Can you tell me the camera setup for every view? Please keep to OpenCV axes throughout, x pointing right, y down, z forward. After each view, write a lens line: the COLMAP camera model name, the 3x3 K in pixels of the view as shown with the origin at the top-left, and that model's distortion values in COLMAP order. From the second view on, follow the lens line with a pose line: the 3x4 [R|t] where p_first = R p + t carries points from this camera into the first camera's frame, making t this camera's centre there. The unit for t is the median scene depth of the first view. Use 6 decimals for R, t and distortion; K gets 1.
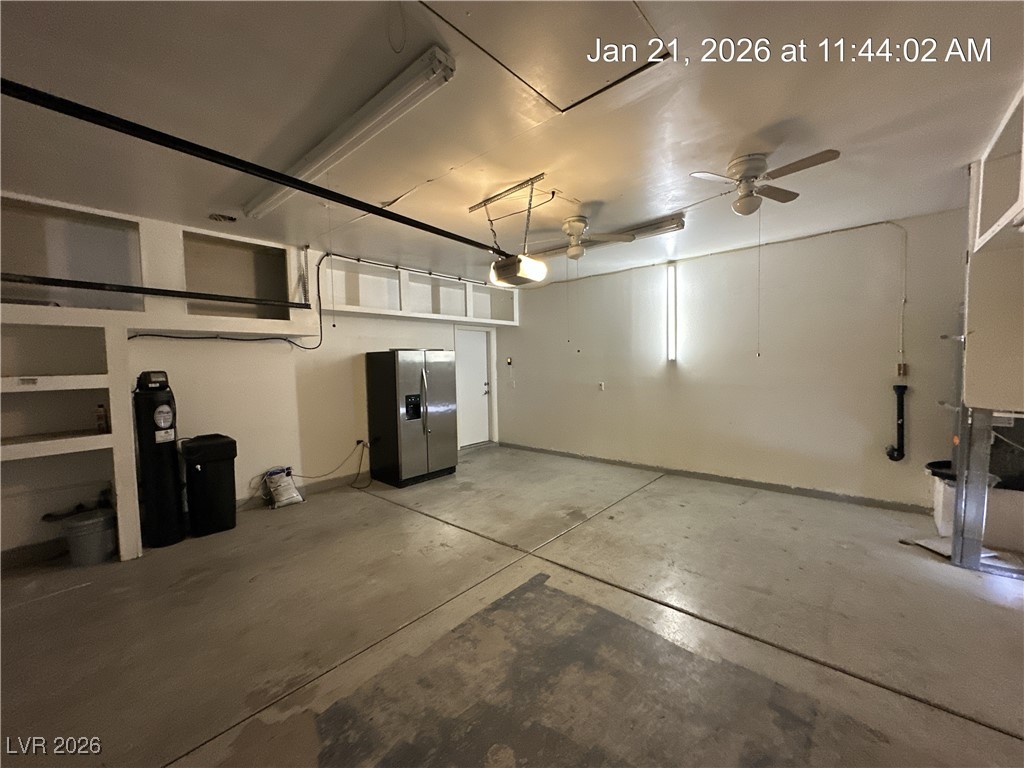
lens RADIAL K [[407.2, 0, 509.3], [0, 407.2, 386.4], [0, 0, 1]] dist [-0.002103, 0.000360]
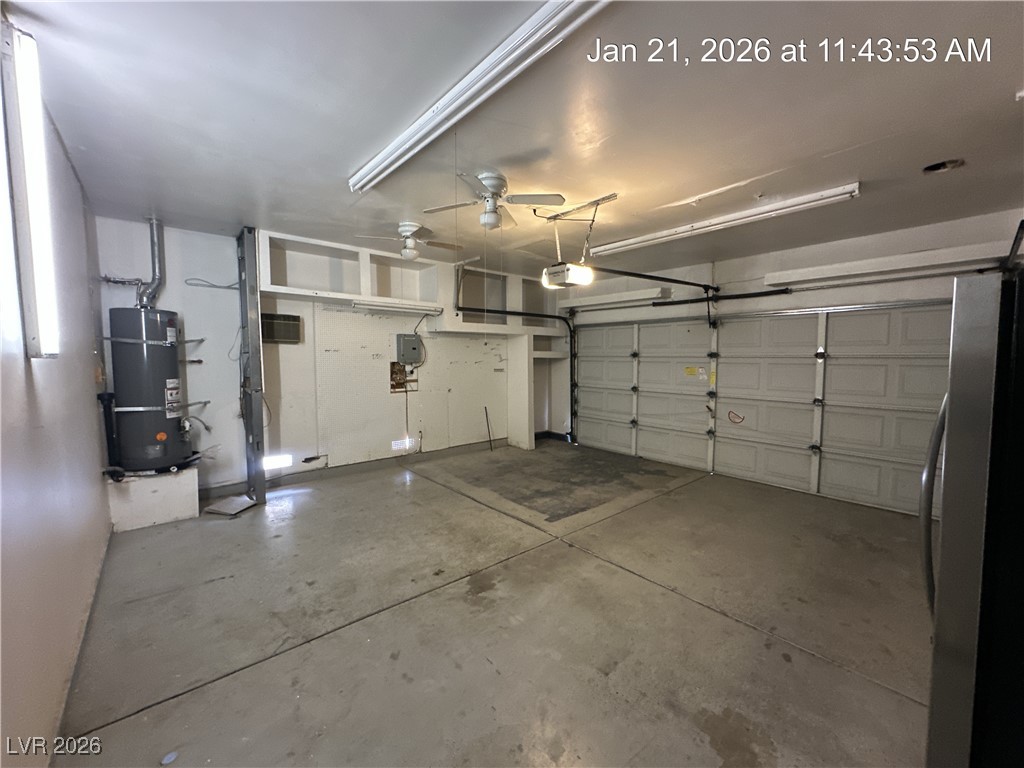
lens RADIAL K [[407.2, 0, 511.4], [0, 407.2, 385.4], [0, 0, 1]] dist [-0.002103, 0.000360]
pose [[-0.992190, 0.009272, 0.124394, 0.037683], [0.024717, 0.992074, 0.123198, -0.129184], [-0.122265, 0.125310, -0.984555, 2.215938]]
